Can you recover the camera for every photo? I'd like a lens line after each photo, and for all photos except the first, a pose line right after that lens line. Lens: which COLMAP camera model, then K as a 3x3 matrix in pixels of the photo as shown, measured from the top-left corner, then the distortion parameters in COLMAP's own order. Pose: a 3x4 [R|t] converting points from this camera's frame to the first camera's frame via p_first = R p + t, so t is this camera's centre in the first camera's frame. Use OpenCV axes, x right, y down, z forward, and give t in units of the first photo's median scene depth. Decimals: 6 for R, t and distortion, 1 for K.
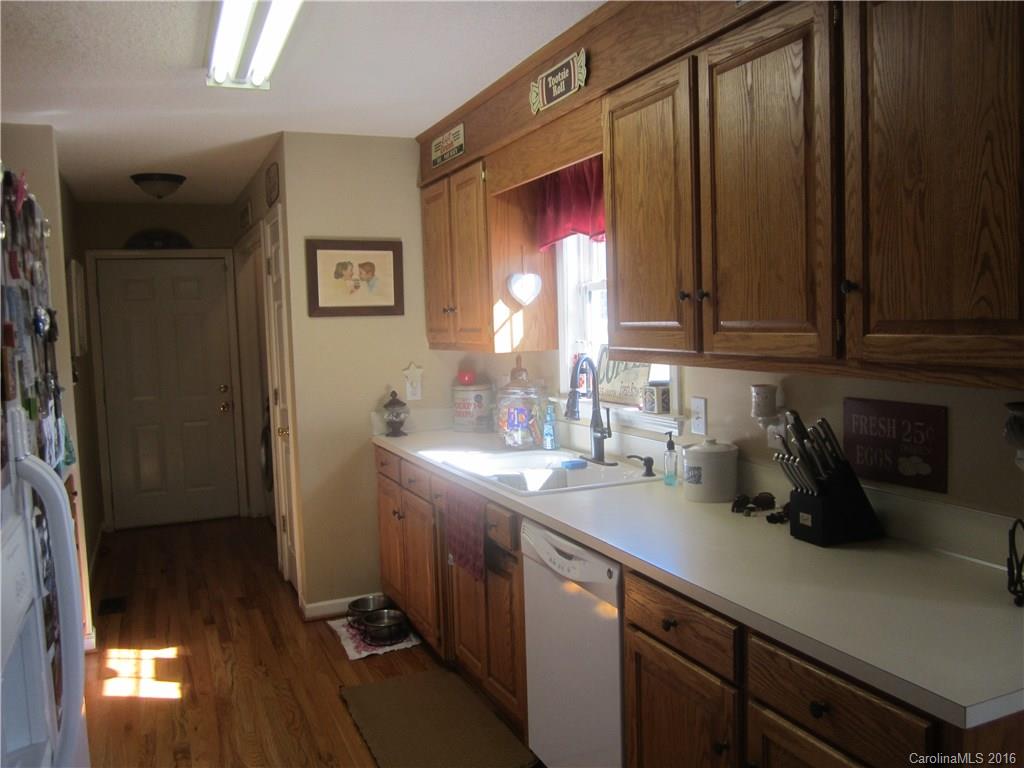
lens RADIAL K [[851.3, 0, 518.1], [0, 851.3, 383.8], [0, 0, 1]] dist [-0.041356, 0.004004]
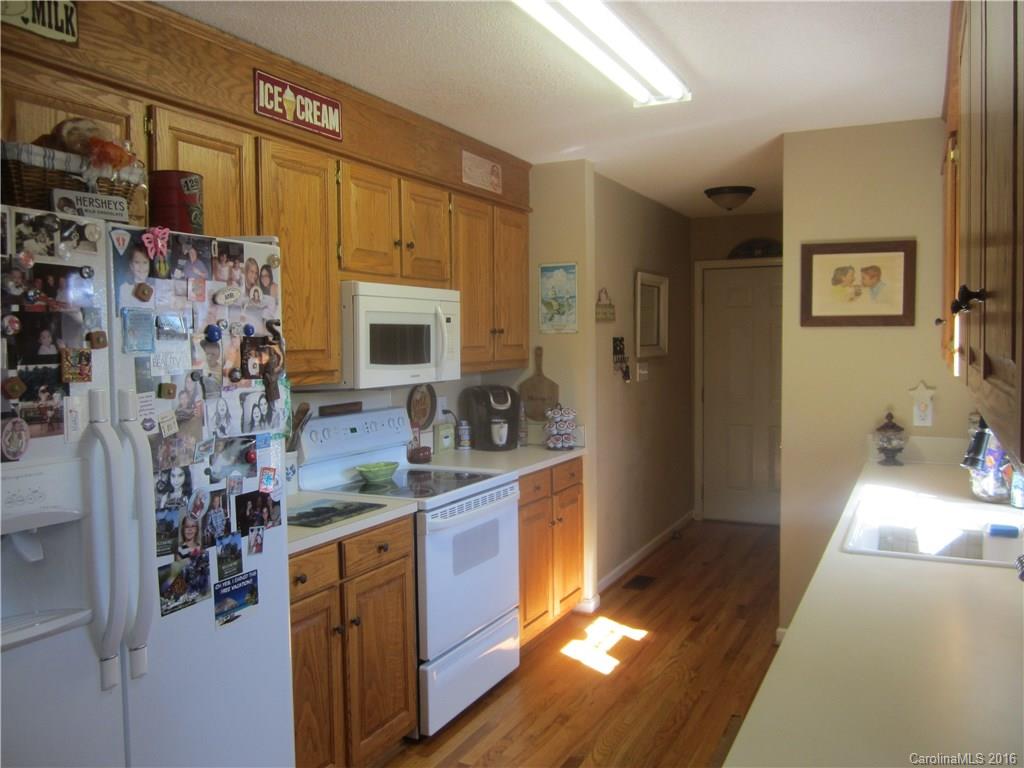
lens RADIAL K [[851.3, 0, 515.1], [0, 851.3, 384.3], [0, 0, 1]] dist [-0.041356, 0.004004]
pose [[0.647032, 0.066227, -0.759581, 0.262044], [-0.068775, 0.997229, 0.028363, -0.019072], [0.759355, 0.033888, 0.649794, 0.146388]]
